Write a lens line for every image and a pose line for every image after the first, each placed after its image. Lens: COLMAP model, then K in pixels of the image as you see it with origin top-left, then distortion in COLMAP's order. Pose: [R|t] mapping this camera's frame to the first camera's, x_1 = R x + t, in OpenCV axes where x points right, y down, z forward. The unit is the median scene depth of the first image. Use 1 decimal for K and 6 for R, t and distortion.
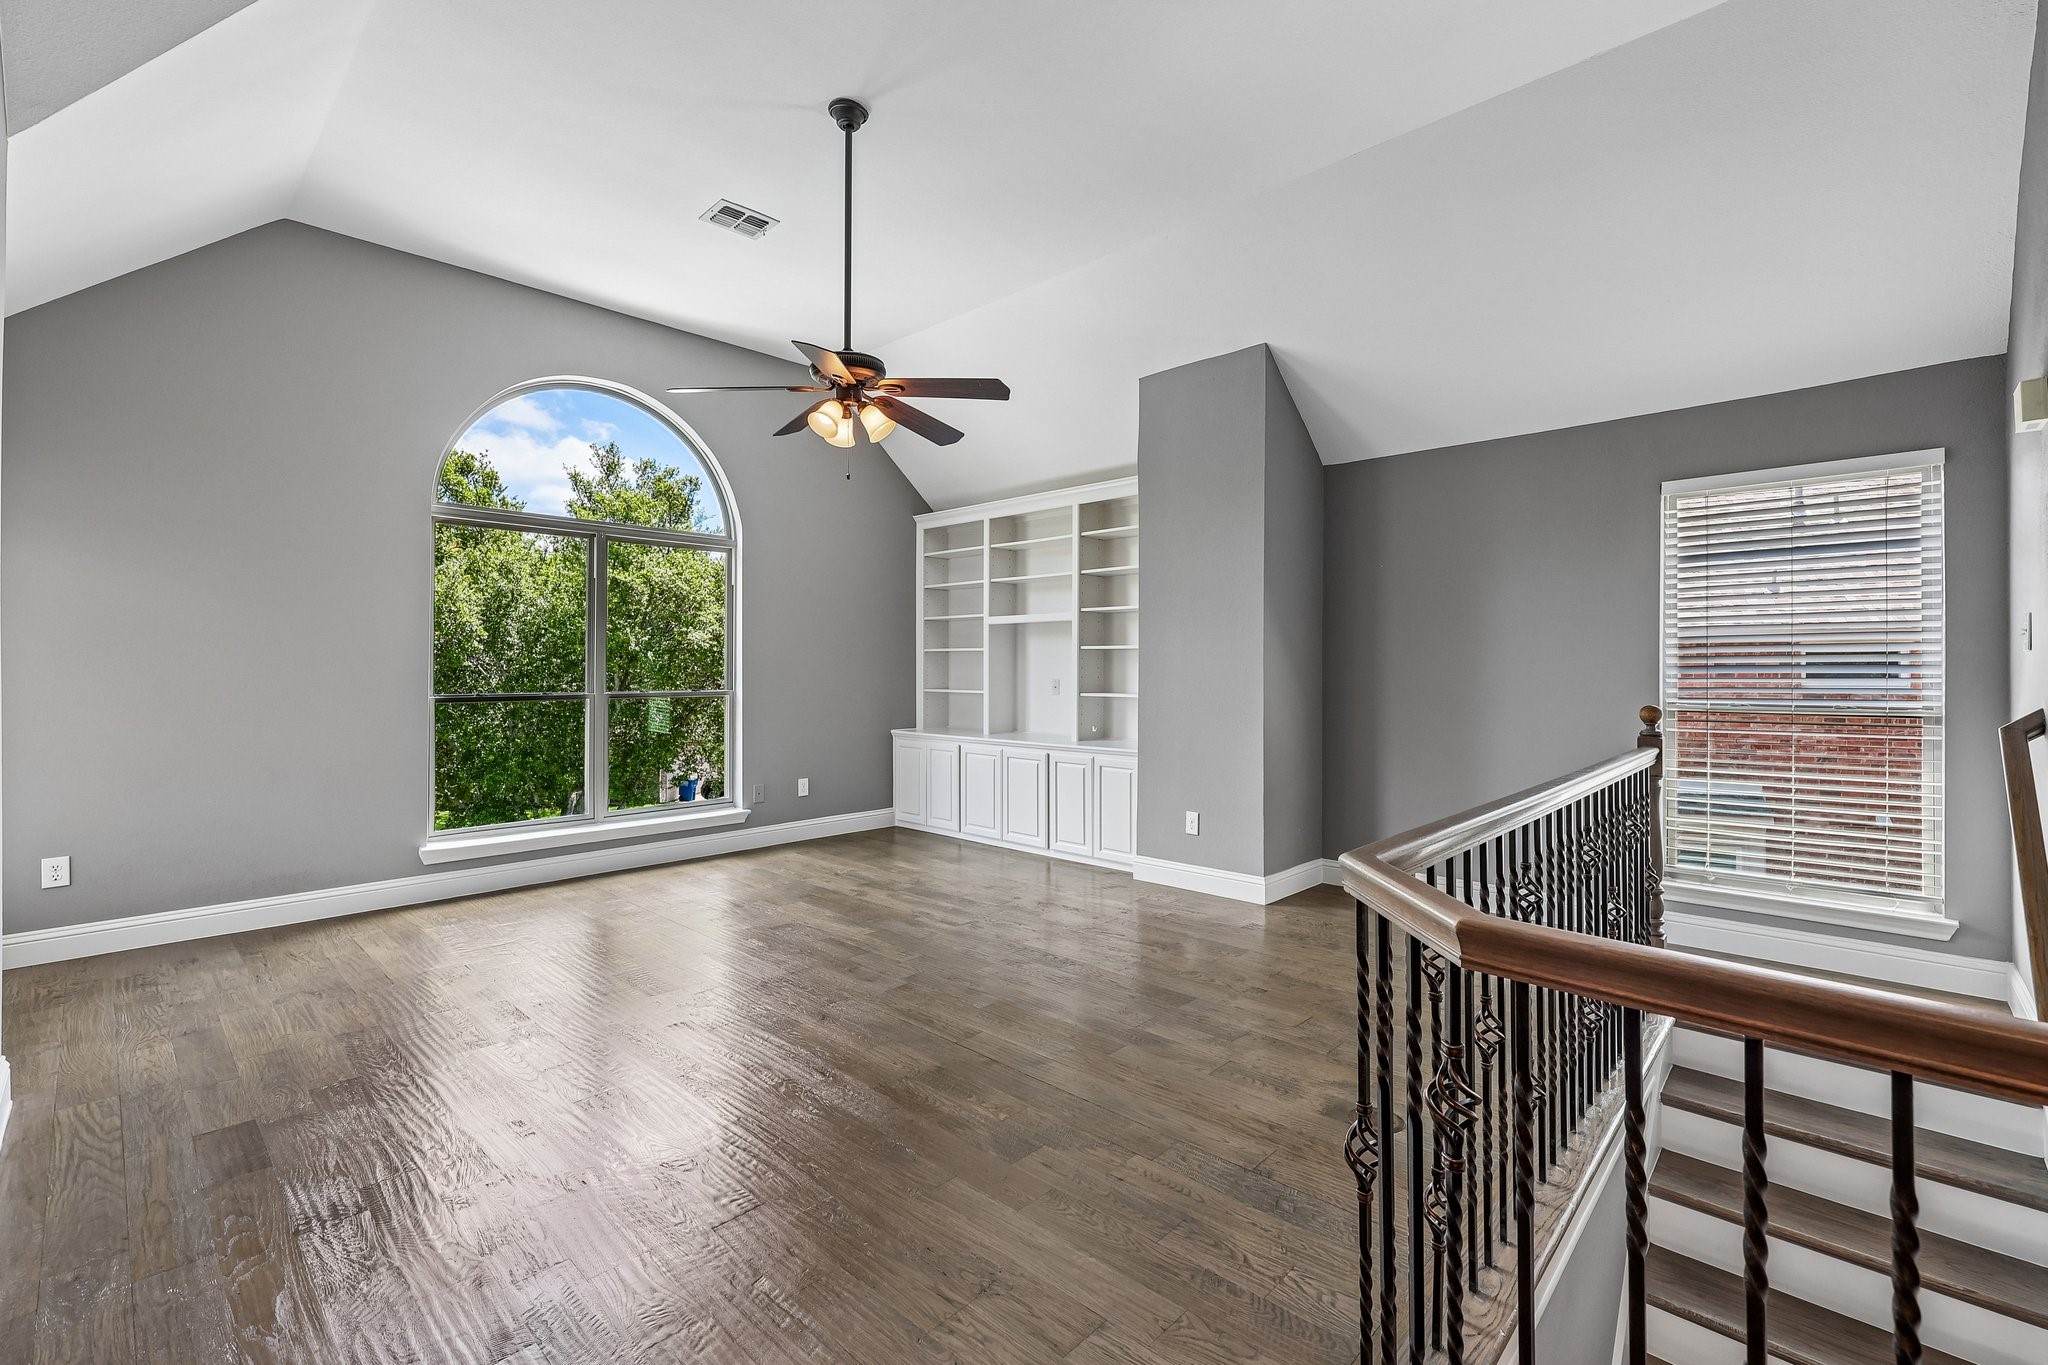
lens RADIAL K [[892.4, 0, 1017.2], [0, 892.4, 661.3], [0, 0, 1]] dist [-0.002376, -0.000564]
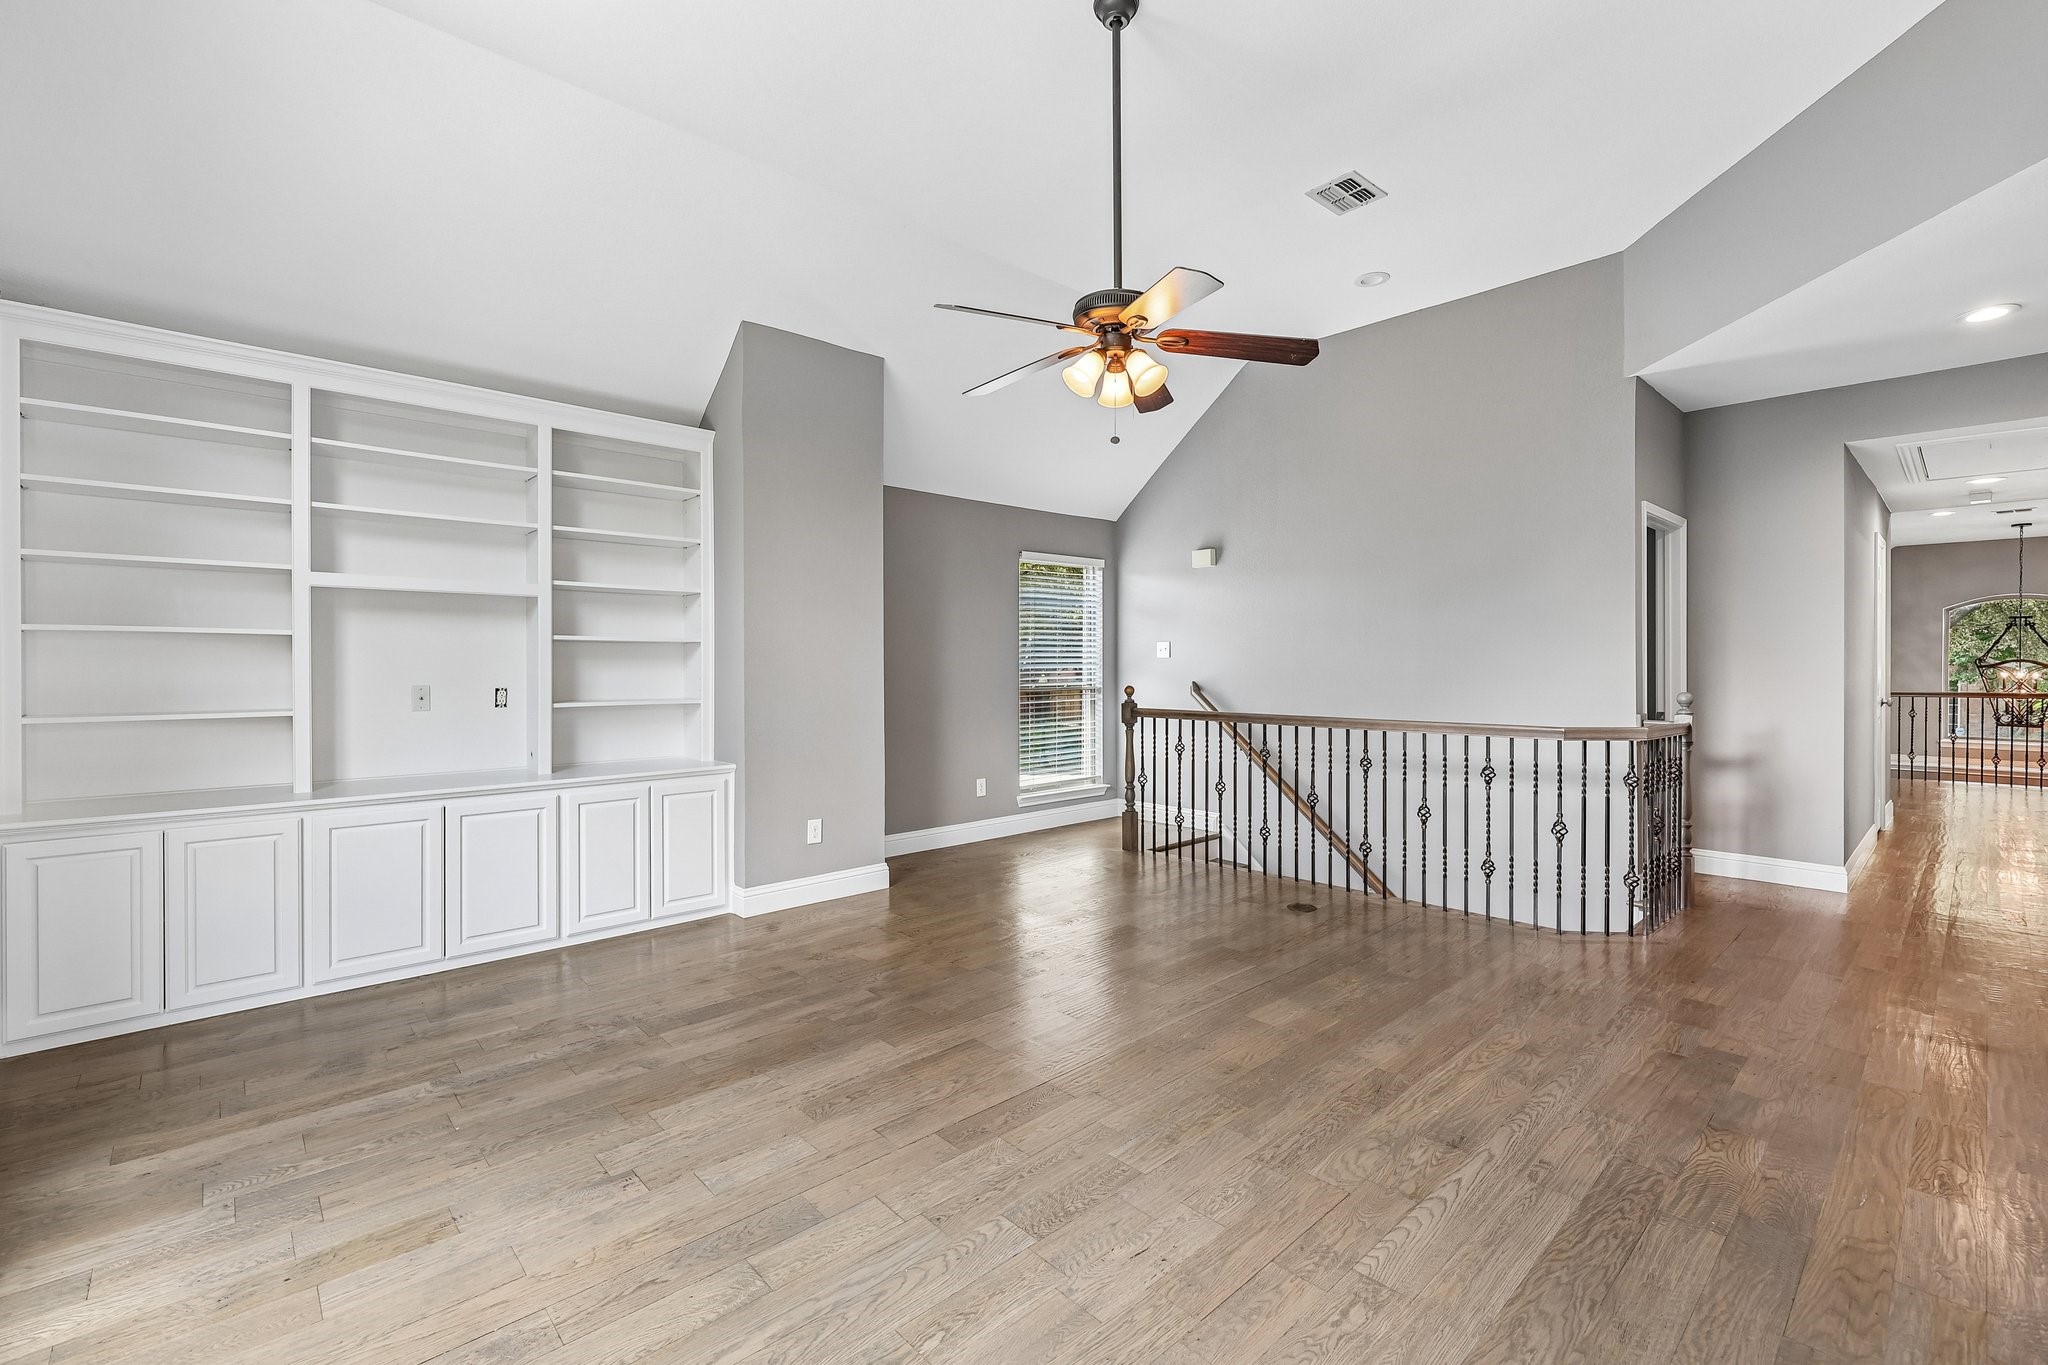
lens RADIAL K [[892.4, 0, 1016.8], [0, 892.4, 677.6], [0, 0, 1]] dist [-0.002376, -0.000564]
pose [[0.055449, -0.008146, 0.998428, -0.722296], [0.002018, 0.999966, 0.008047, 0.013160], [-0.998459, 0.001569, 0.055463, 0.734902]]
